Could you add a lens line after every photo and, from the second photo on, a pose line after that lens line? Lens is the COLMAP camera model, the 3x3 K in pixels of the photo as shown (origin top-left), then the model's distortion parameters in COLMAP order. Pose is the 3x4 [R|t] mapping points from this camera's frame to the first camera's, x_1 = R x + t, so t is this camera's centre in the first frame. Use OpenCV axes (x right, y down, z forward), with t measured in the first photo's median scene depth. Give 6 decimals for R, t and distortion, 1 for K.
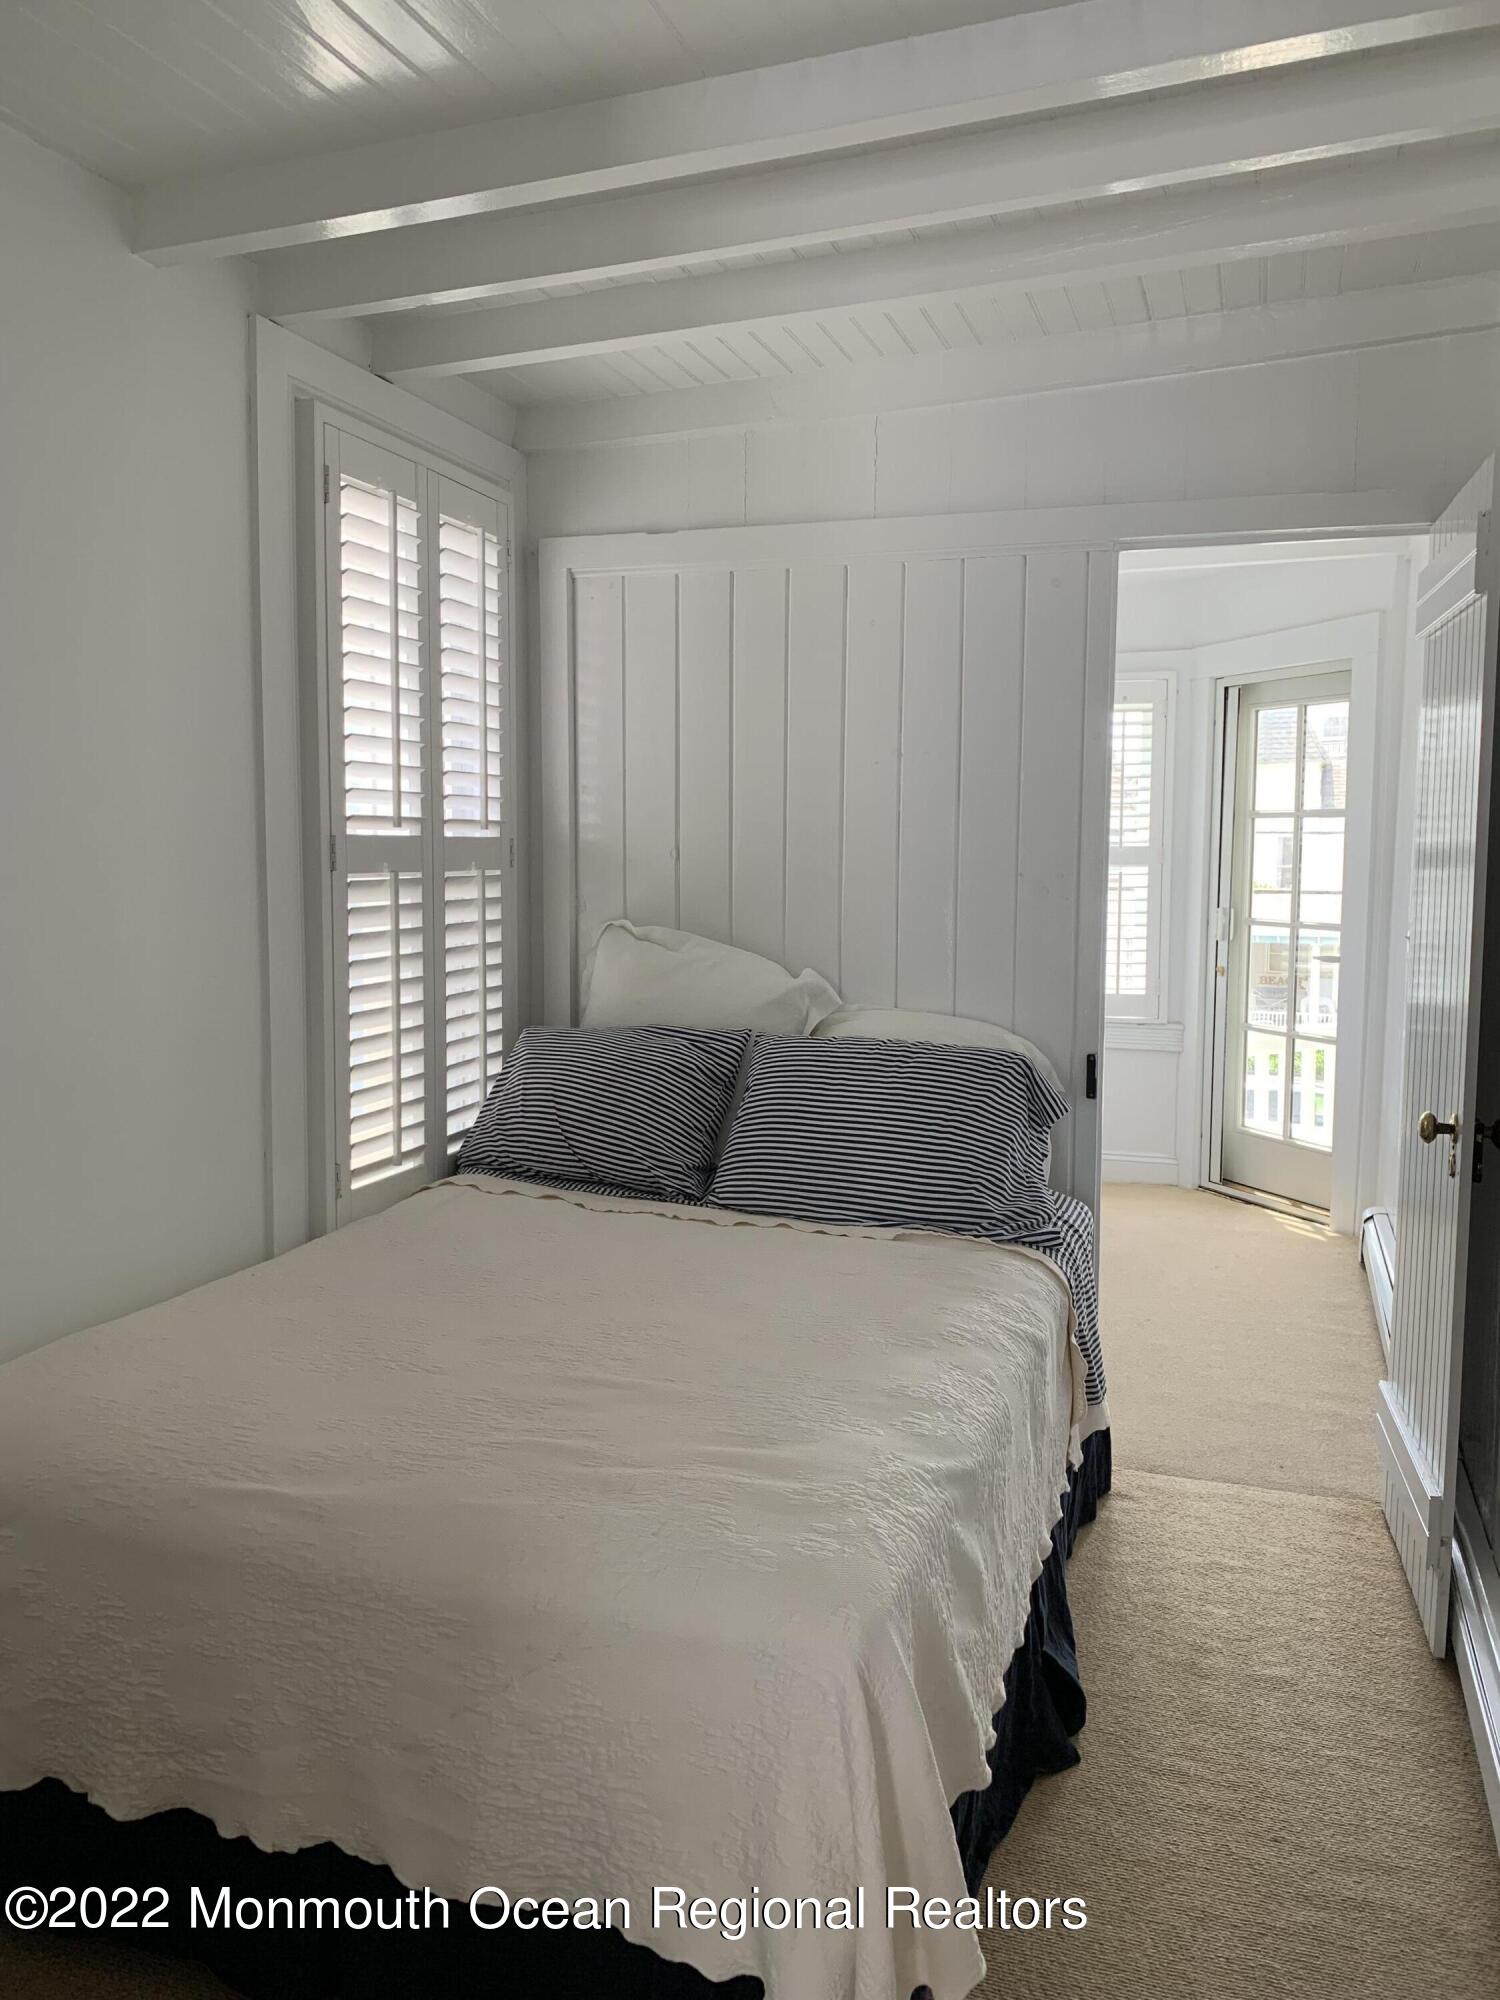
lens RADIAL K [[1528.6, 0, 757.7], [0, 1528.6, 994.1], [0, 0, 1]] dist [0.047471, -0.052877]
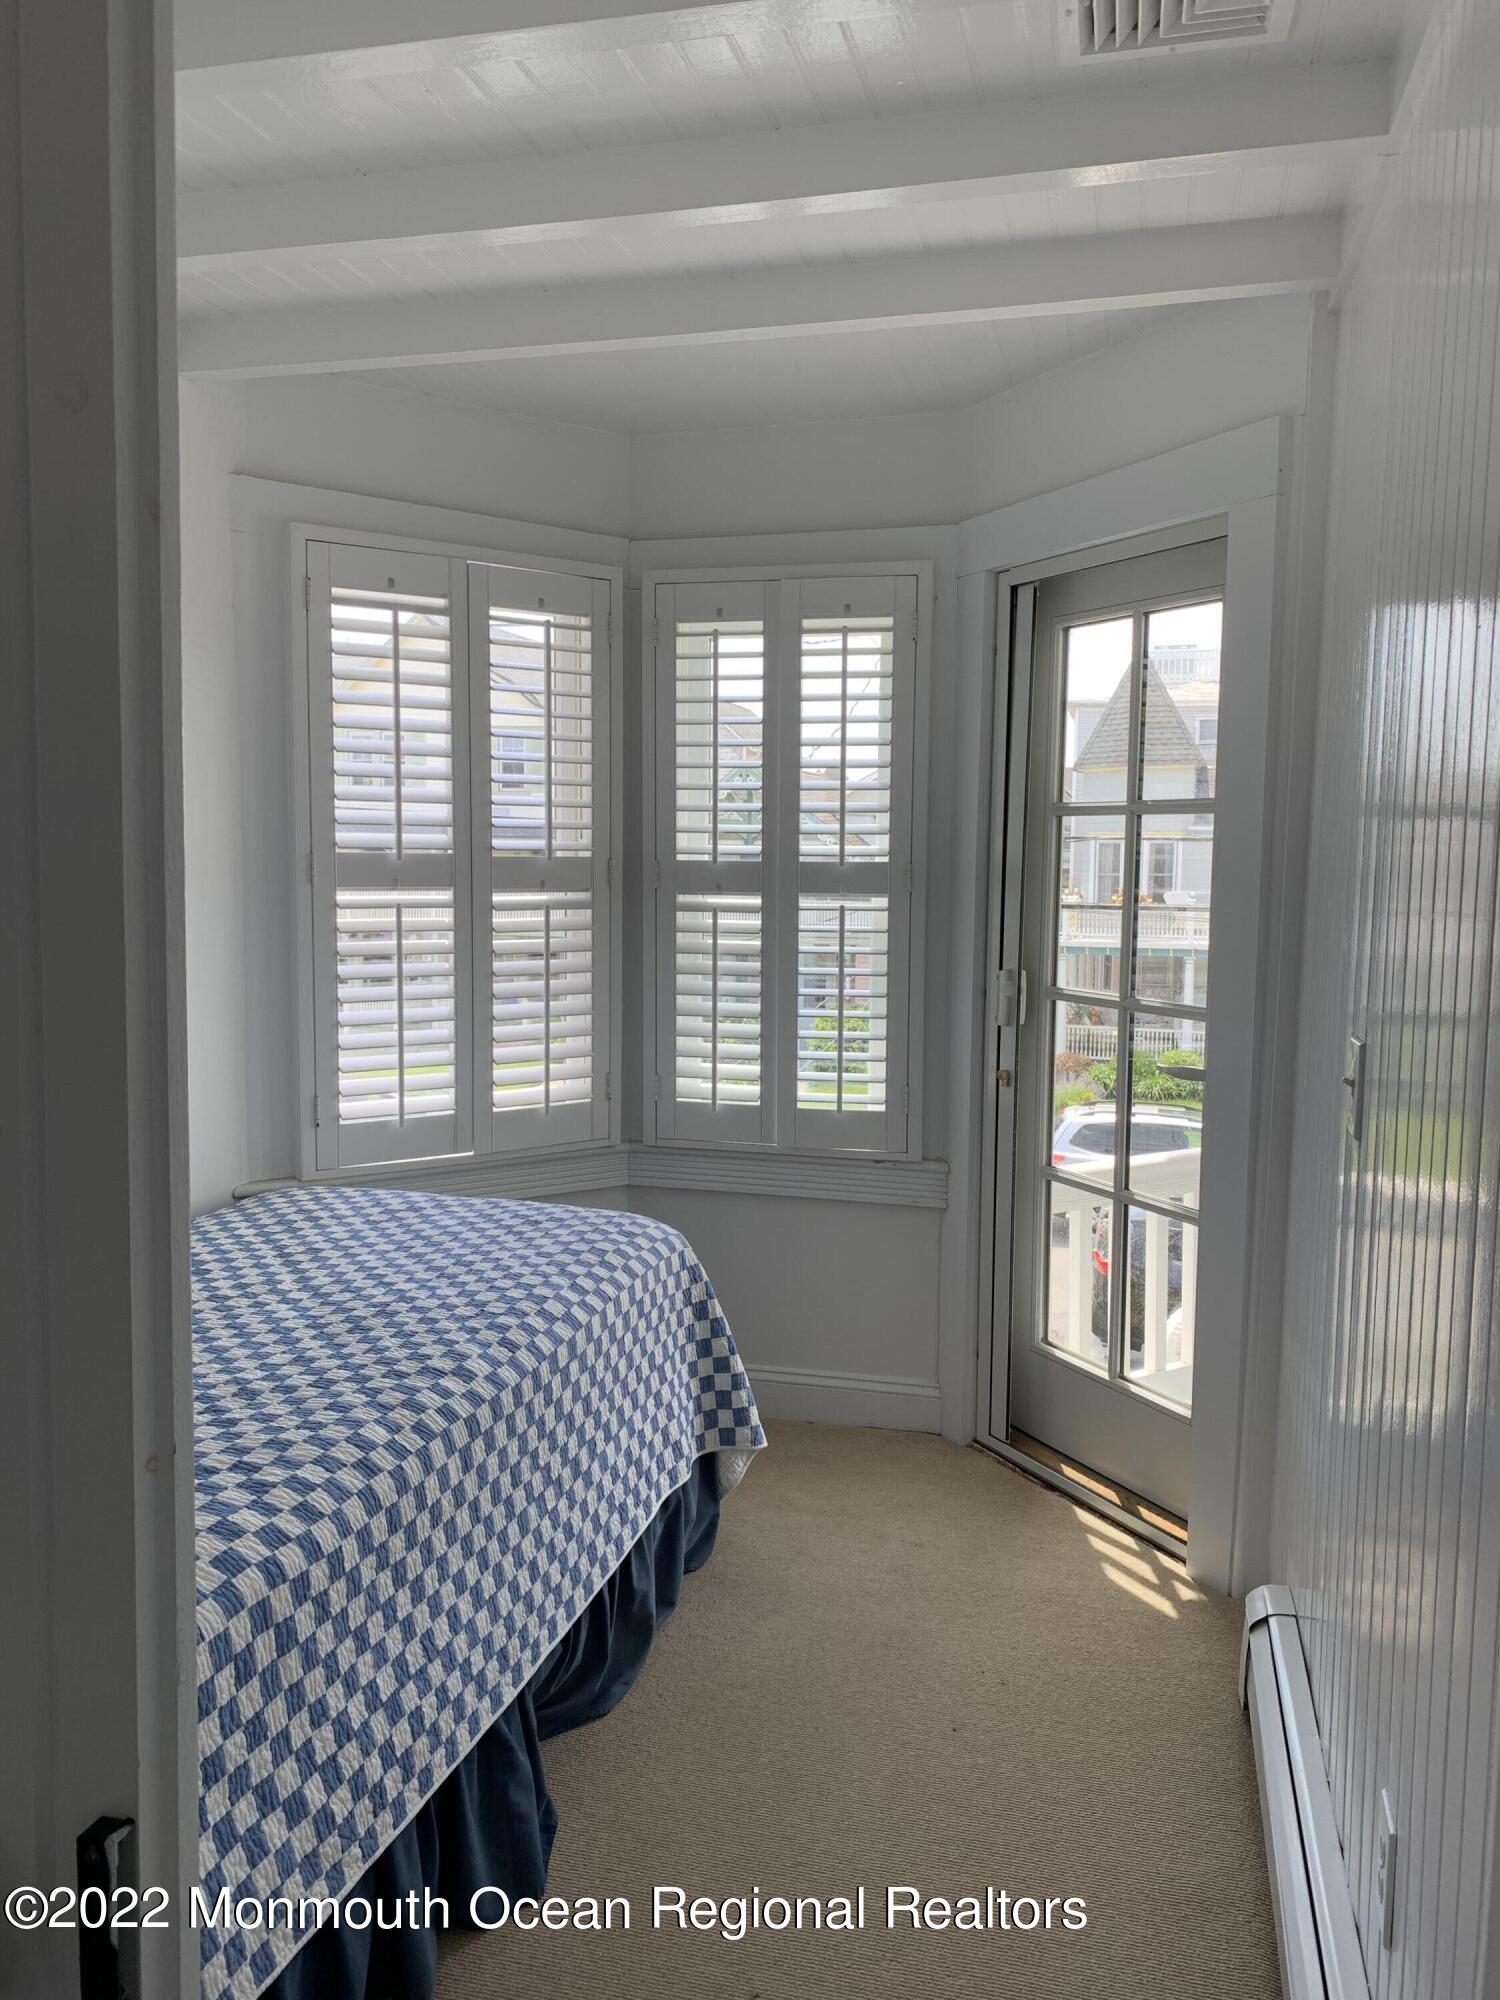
lens RADIAL K [[1528.6, 0, 741.9], [0, 1528.6, 1001.7], [0, 0, 1]] dist [0.047471, -0.052877]
pose [[0.997824, 0.000828, 0.065929, 0.166099], [-0.001258, 0.999978, 0.006490, -0.048282], [-0.065922, -0.006558, 0.997803, 0.434118]]
